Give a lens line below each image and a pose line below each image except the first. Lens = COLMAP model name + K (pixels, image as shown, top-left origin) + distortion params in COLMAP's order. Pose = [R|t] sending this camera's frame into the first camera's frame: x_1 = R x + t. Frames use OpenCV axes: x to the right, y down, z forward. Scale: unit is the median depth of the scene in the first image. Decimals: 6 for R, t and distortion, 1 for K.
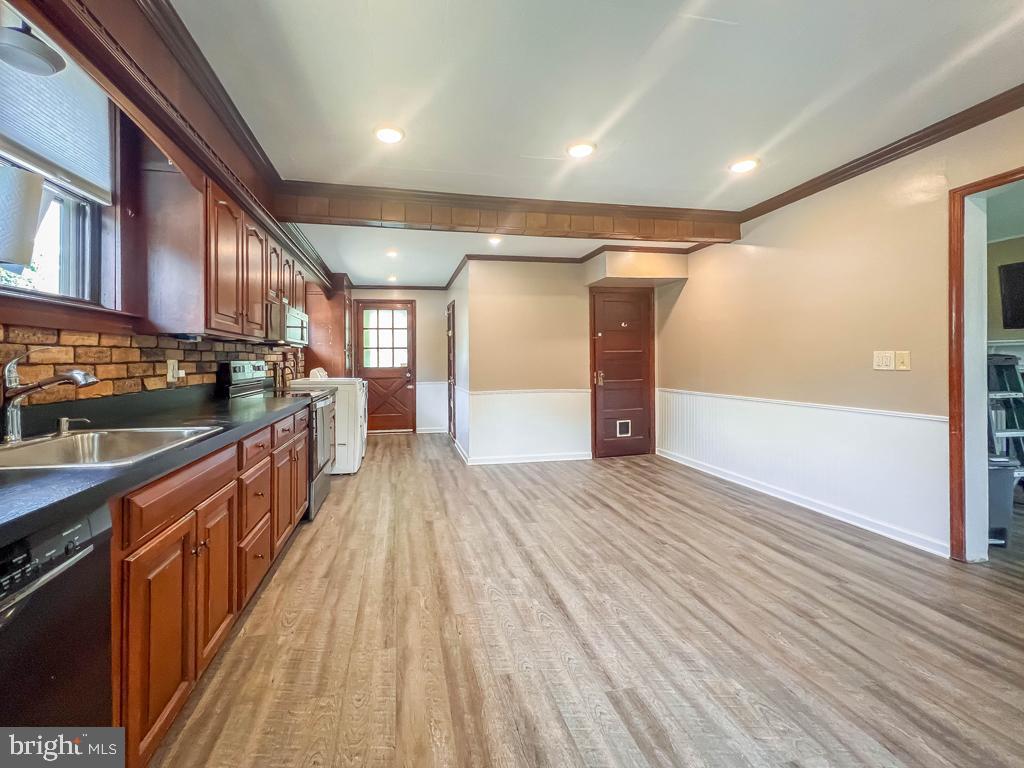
lens RADIAL K [[471.3, 0, 463.3], [0, 471.3, 357.3], [0, 0, 1]] dist [-0.001907, 0.000467]
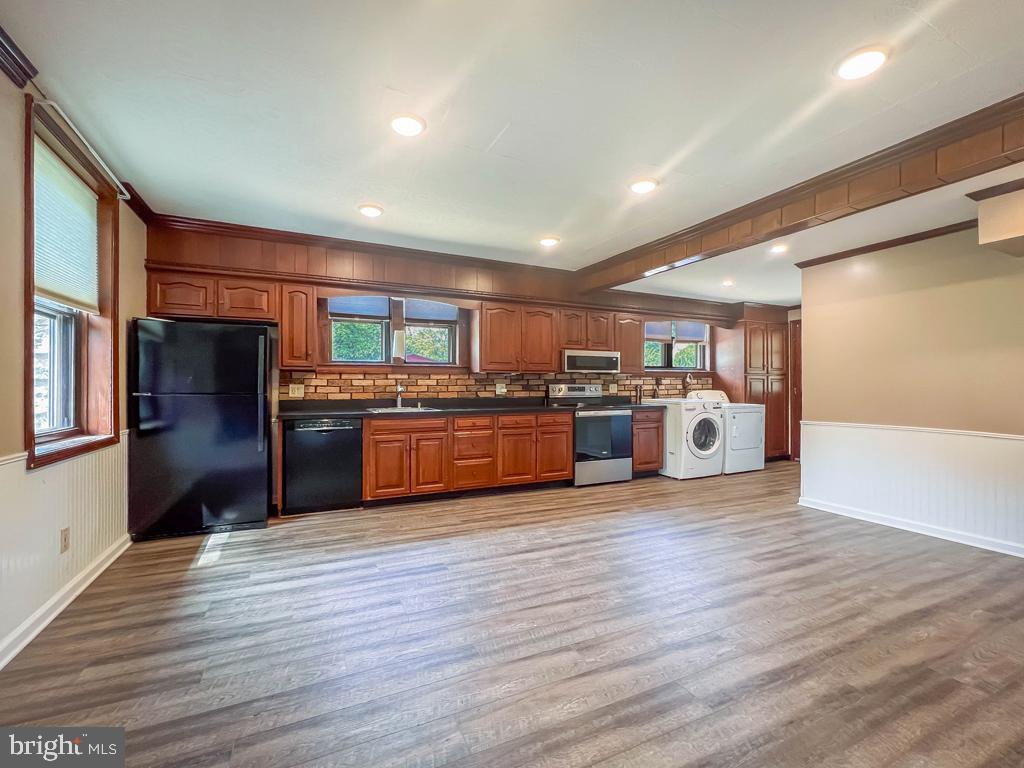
lens RADIAL K [[413.8, 0, 477.8], [0, 413.8, 384.8], [0, 0, 1]] dist [-0.000952, -0.000438]
pose [[0.226190, 0.004117, -0.974074, 1.222997], [0.006253, 0.999964, 0.005678, -0.002473], [0.974063, -0.007375, 0.226157, 0.487001]]
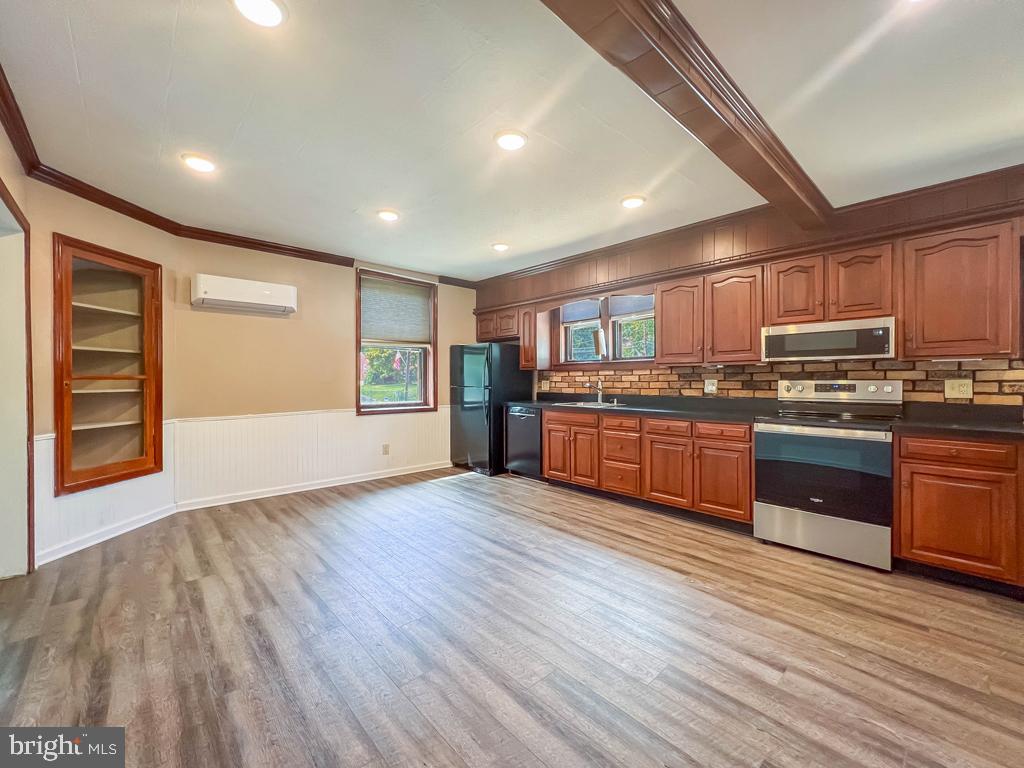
lens RADIAL K [[415.8, 0, 538.9], [0, 415.8, 383.0], [0, 0, 1]] dist [-0.000811, 0.000300]
pose [[-0.815310, 0.017349, -0.578765, 0.744691], [0.015396, 0.999847, 0.008284, -0.005090], [0.578820, -0.002156, -0.815452, 1.895732]]
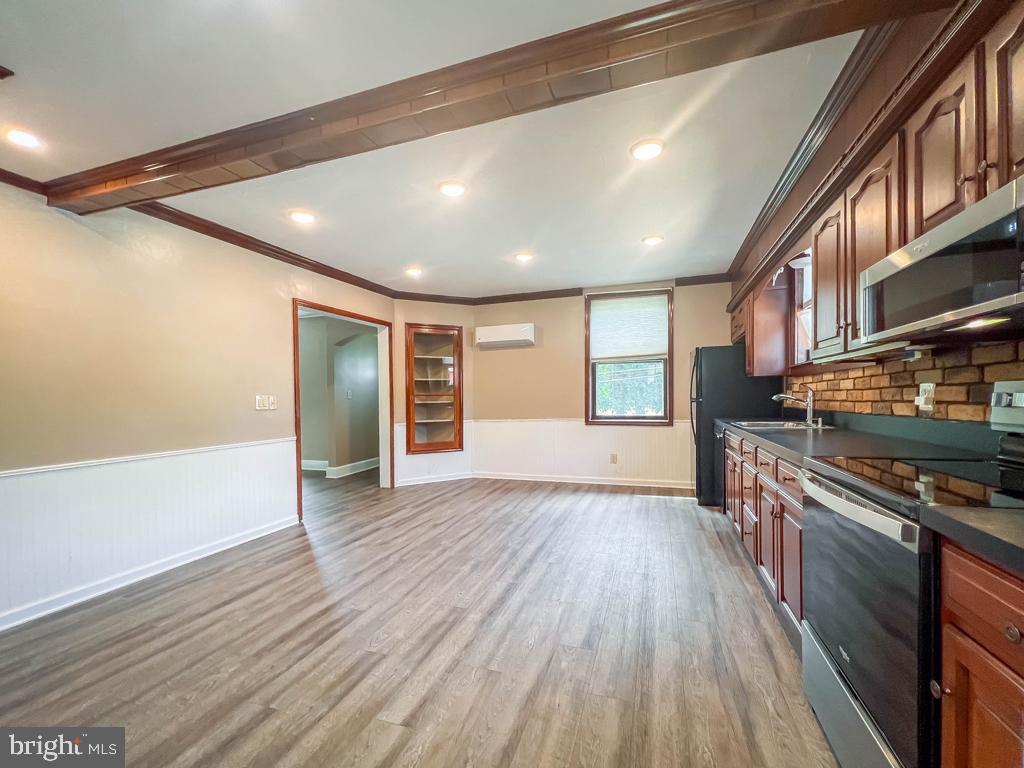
lens RADIAL K [[428.0, 0, 507.0], [0, 428.0, 402.1], [0, 0, 1]] dist [-0.001365, -0.000110]
pose [[-0.890374, 0.021758, 0.454709, -0.319238], [0.023428, 0.999724, -0.001961, 0.022308], [-0.454626, 0.008907, -0.890638, 2.034339]]
